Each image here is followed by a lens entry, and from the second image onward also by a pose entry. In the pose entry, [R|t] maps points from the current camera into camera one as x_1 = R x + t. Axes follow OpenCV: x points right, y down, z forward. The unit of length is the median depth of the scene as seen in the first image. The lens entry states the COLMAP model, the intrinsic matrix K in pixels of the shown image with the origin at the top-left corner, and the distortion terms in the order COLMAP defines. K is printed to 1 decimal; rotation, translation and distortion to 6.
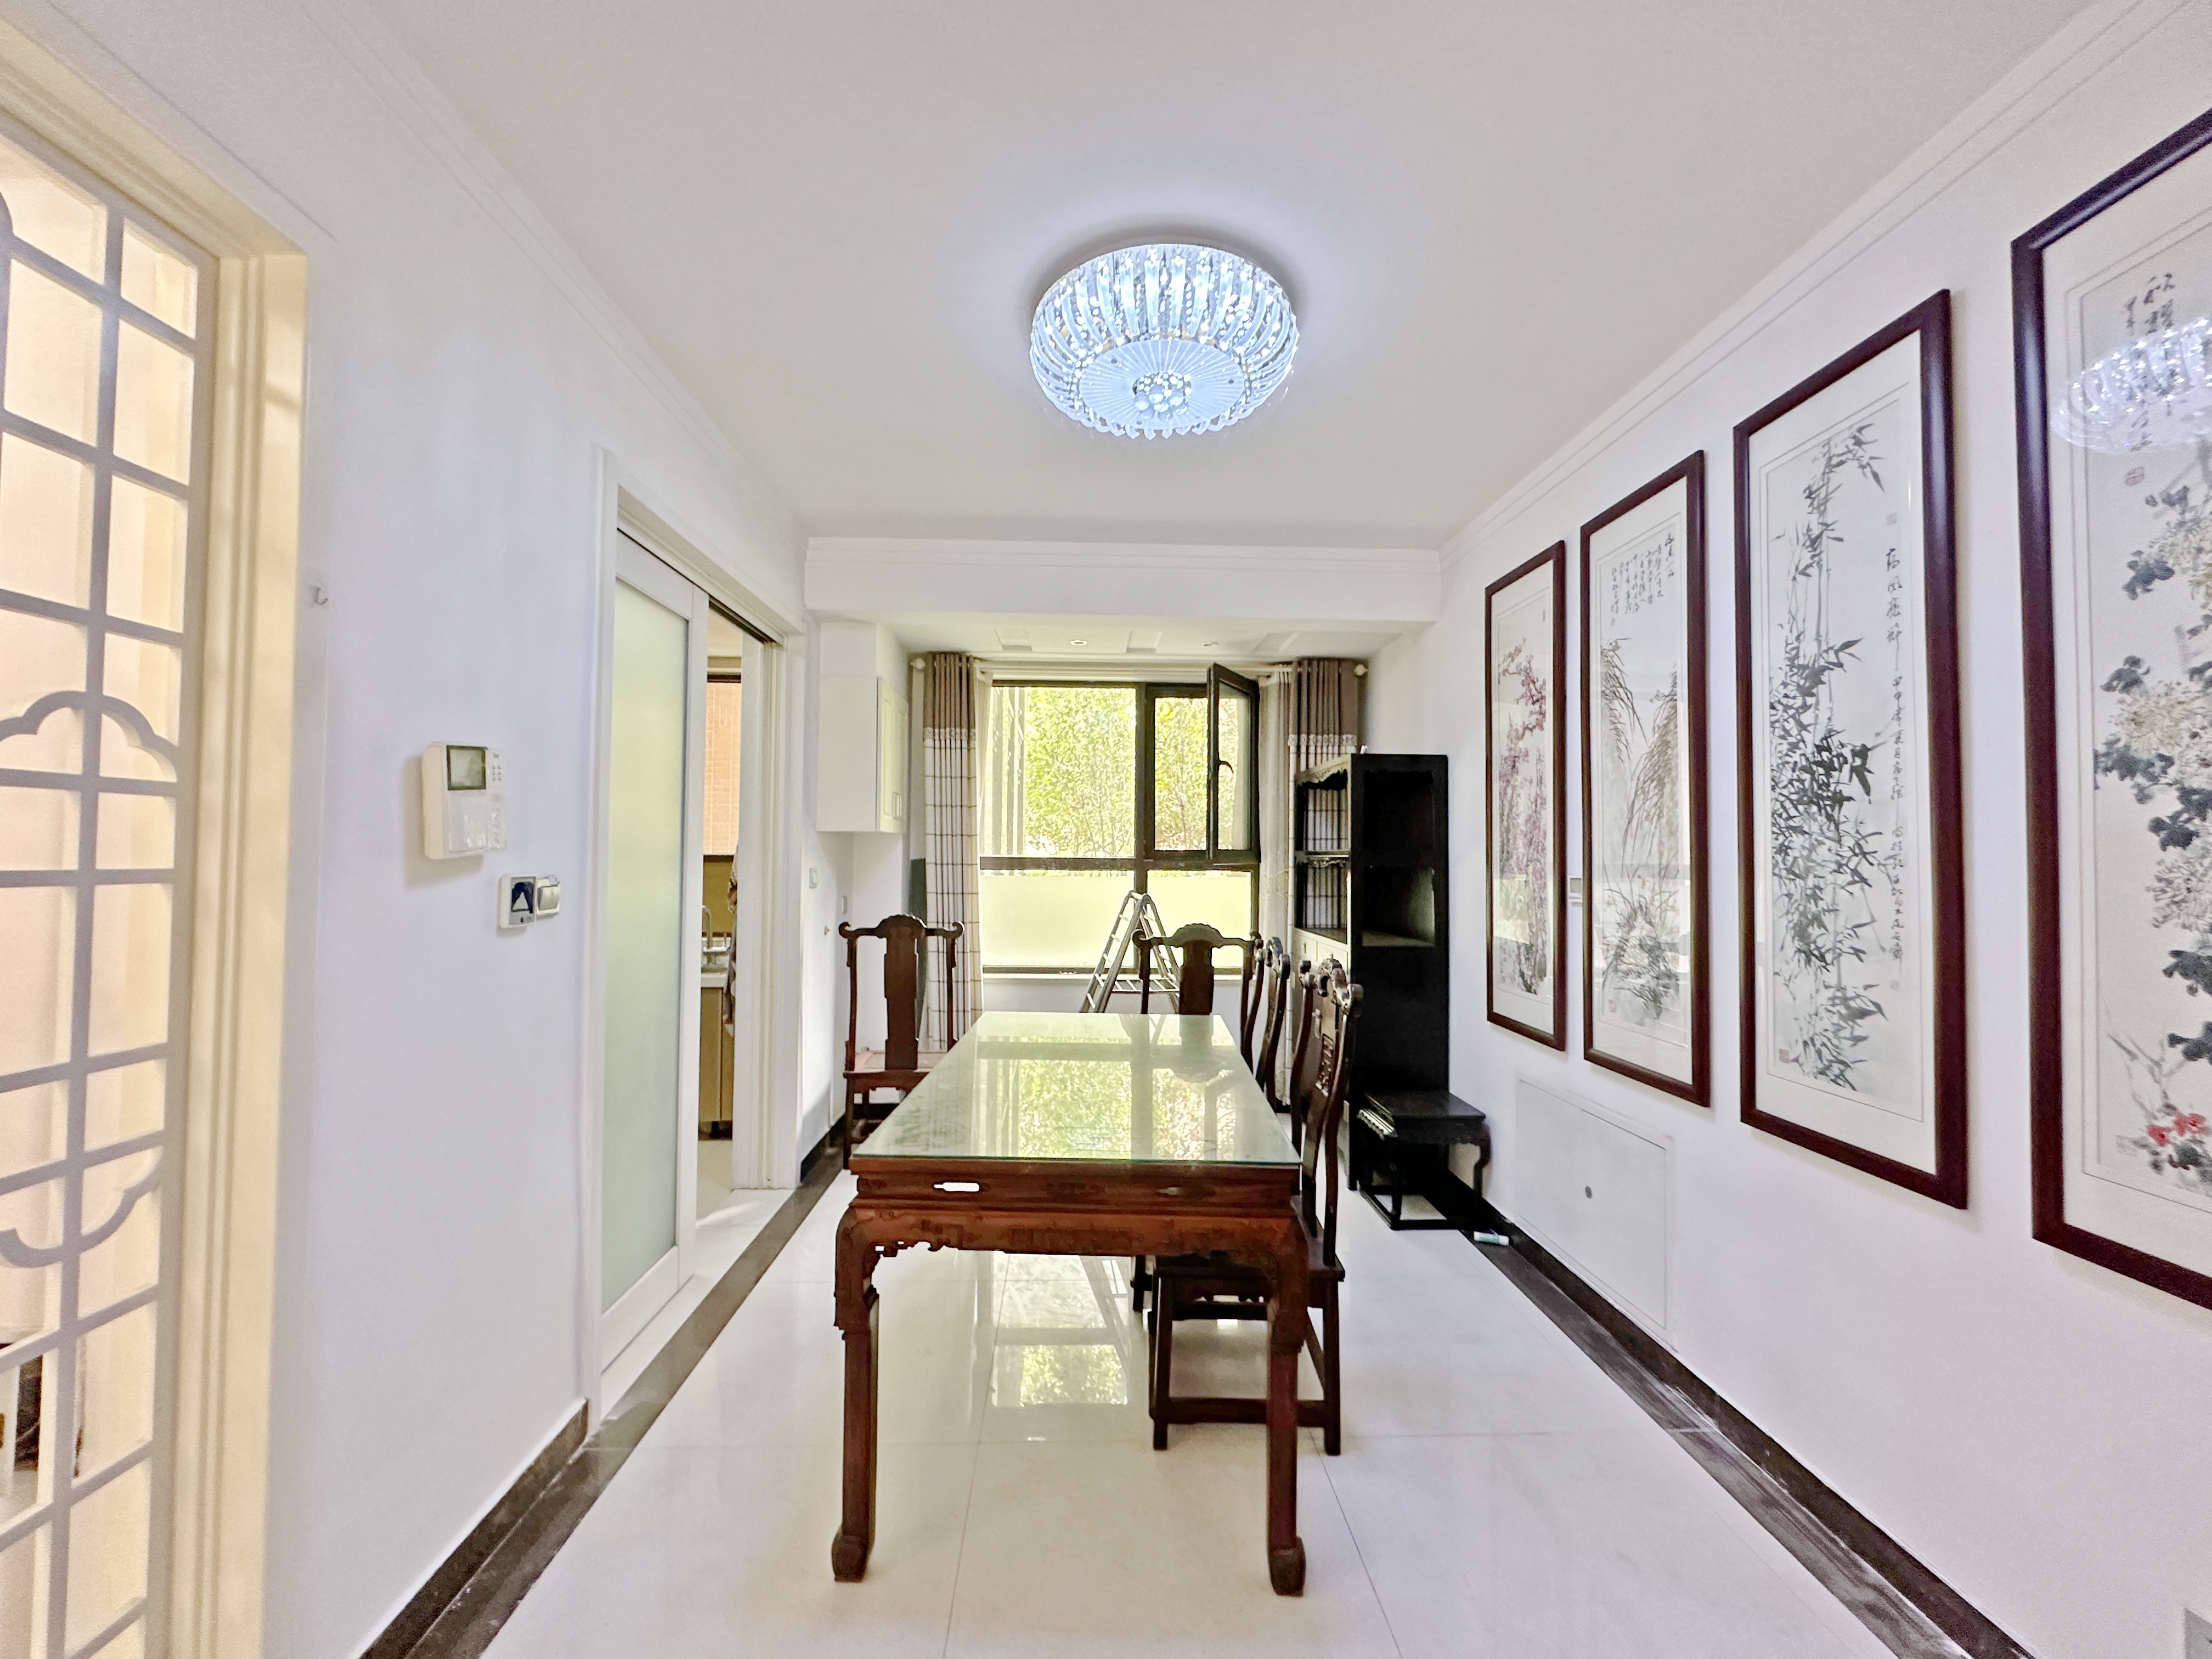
lens RADIAL K [[880.6, 0, 1102.2], [0, 880.6, 829.7], [0, 0, 1]] dist [-0.000368, -0.000106]
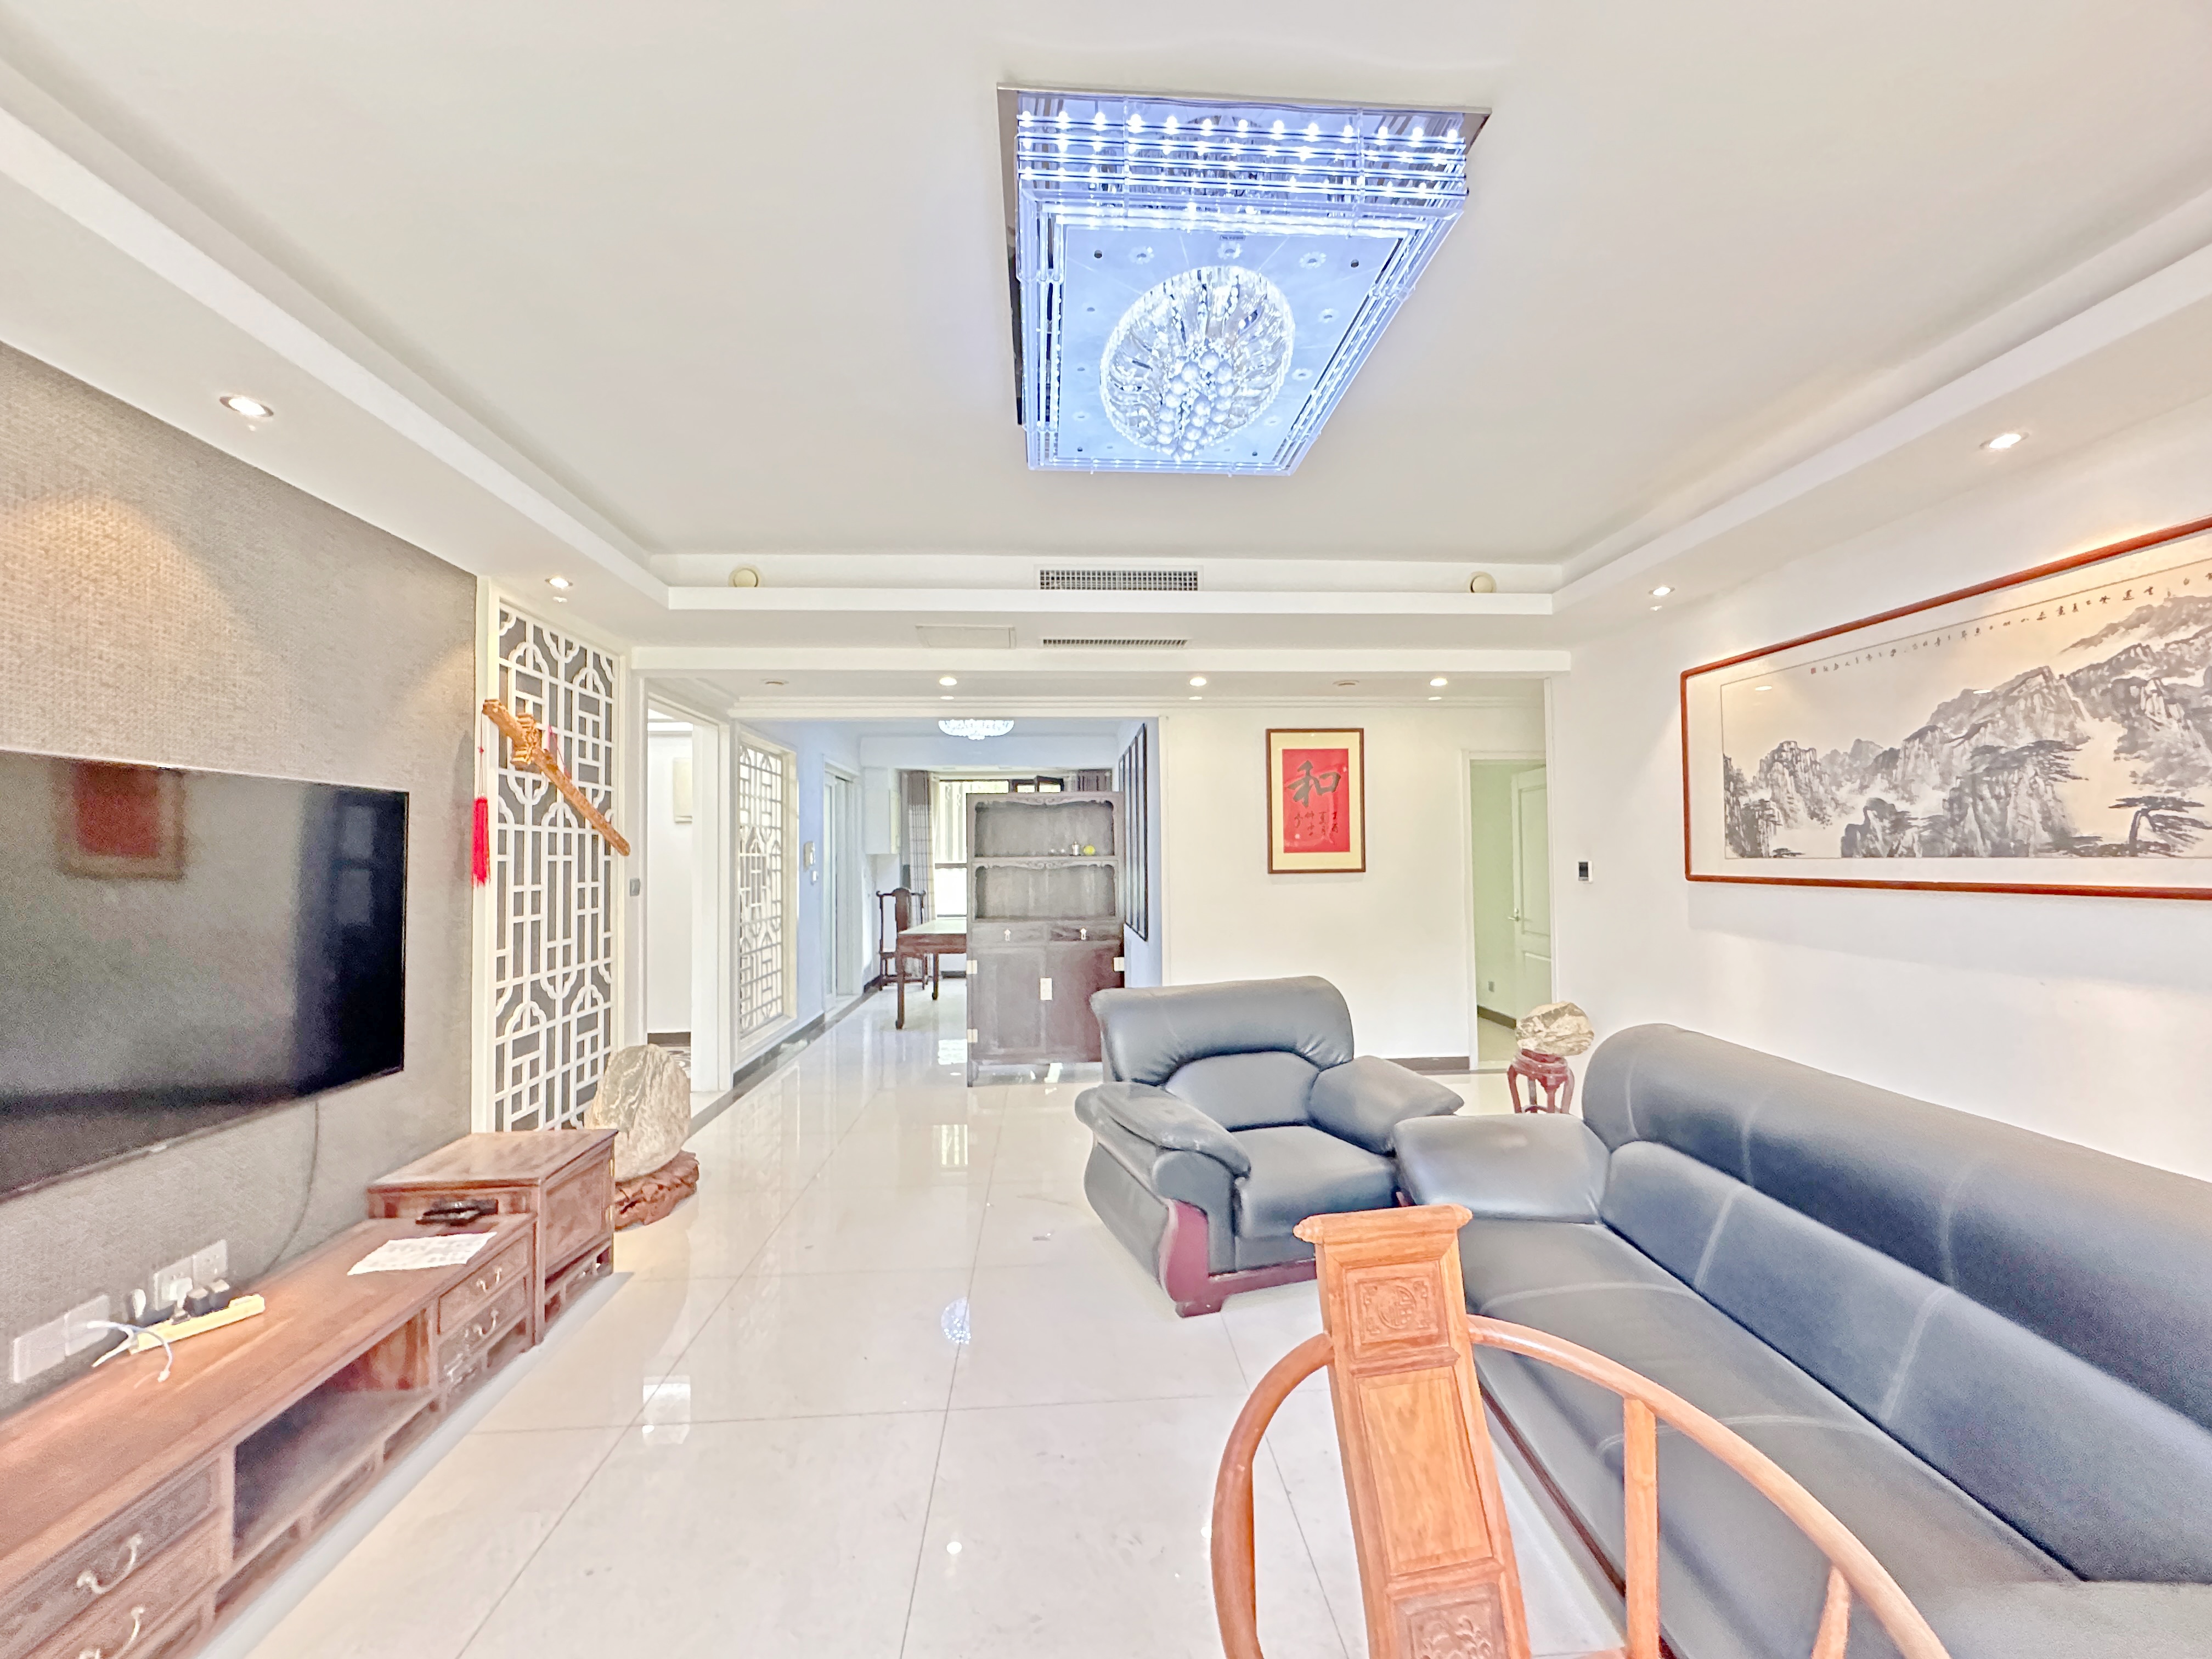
lens RADIAL K [[880.6, 0, 1110.0], [0, 880.6, 832.8], [0, 0, 1]] dist [-0.000368, -0.000106]
pose [[0.999145, -0.020725, 0.035761, 0.252921], [0.020652, 0.999784, 0.002390, -0.046038], [-0.035803, -0.001650, 0.999358, -1.383165]]
